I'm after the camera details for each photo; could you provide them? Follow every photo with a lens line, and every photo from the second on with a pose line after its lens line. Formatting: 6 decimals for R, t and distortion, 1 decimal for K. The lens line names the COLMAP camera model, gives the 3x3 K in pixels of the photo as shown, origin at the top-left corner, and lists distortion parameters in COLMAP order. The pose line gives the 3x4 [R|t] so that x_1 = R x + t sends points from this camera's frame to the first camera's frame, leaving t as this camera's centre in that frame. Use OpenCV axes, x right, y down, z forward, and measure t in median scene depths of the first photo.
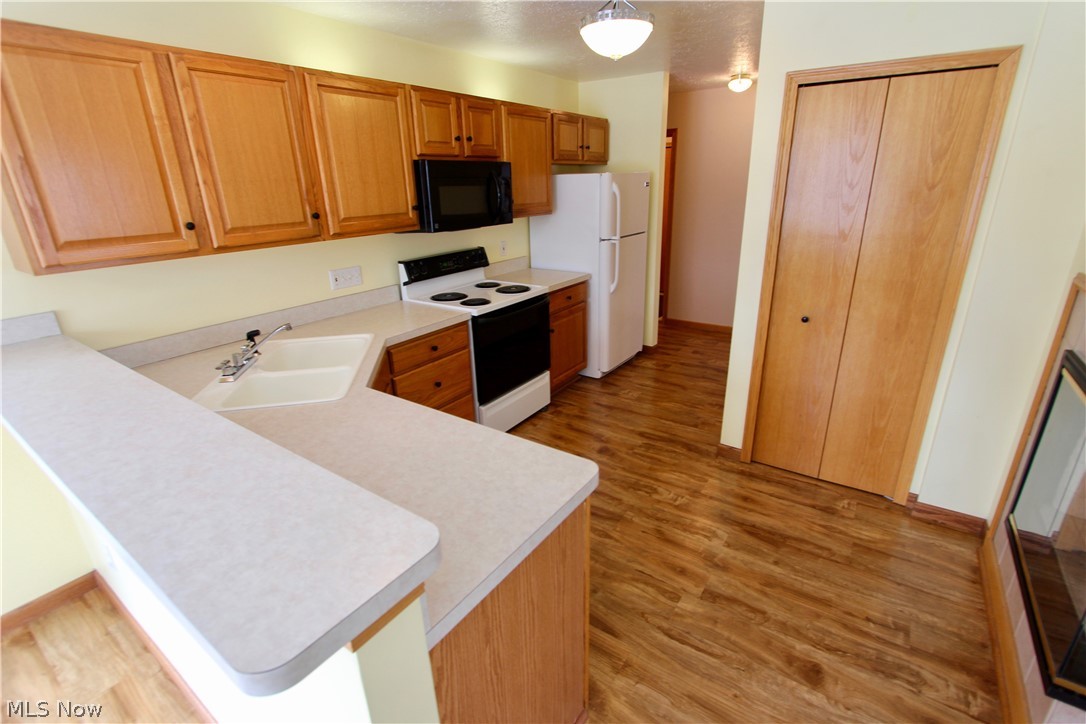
lens RADIAL K [[496.3, 0, 545.2], [0, 496.3, 361.2], [0, 0, 1]] dist [-0.015592, 0.000370]
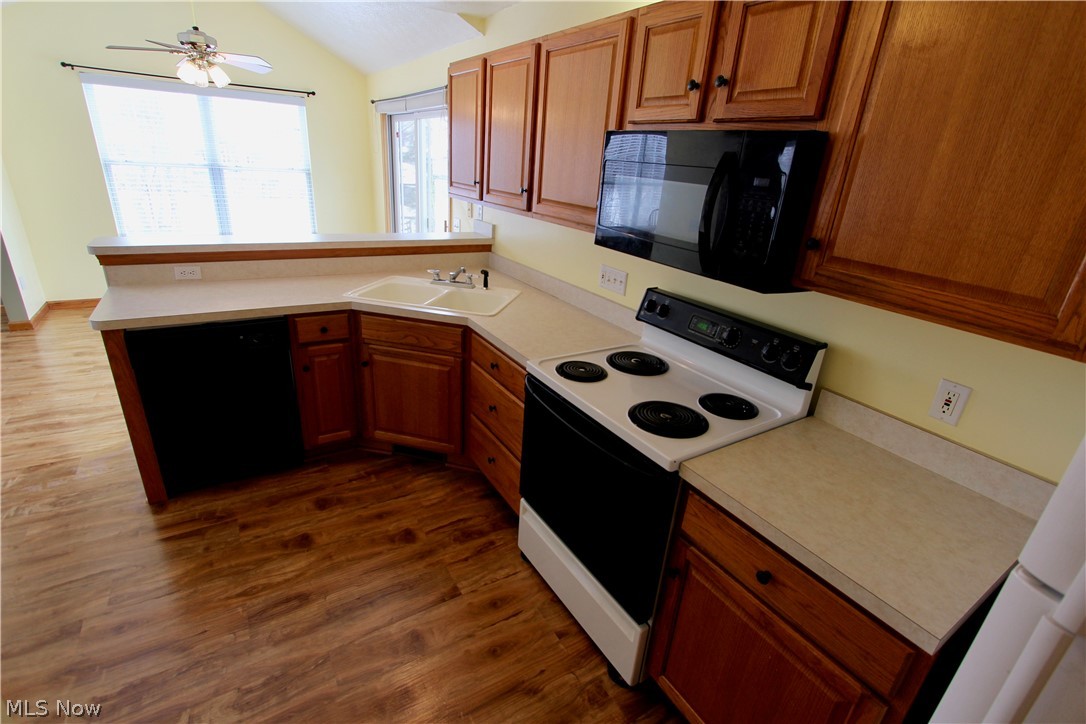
lens RADIAL K [[496.3, 0, 545.2], [0, 496.3, 361.2], [0, 0, 1]] dist [-0.015592, 0.000370]
pose [[-0.383856, 0.338207, -0.859227, 0.474662], [-0.373984, 0.793835, 0.479543, -0.488172], [0.844269, 0.505413, -0.178235, 1.307607]]
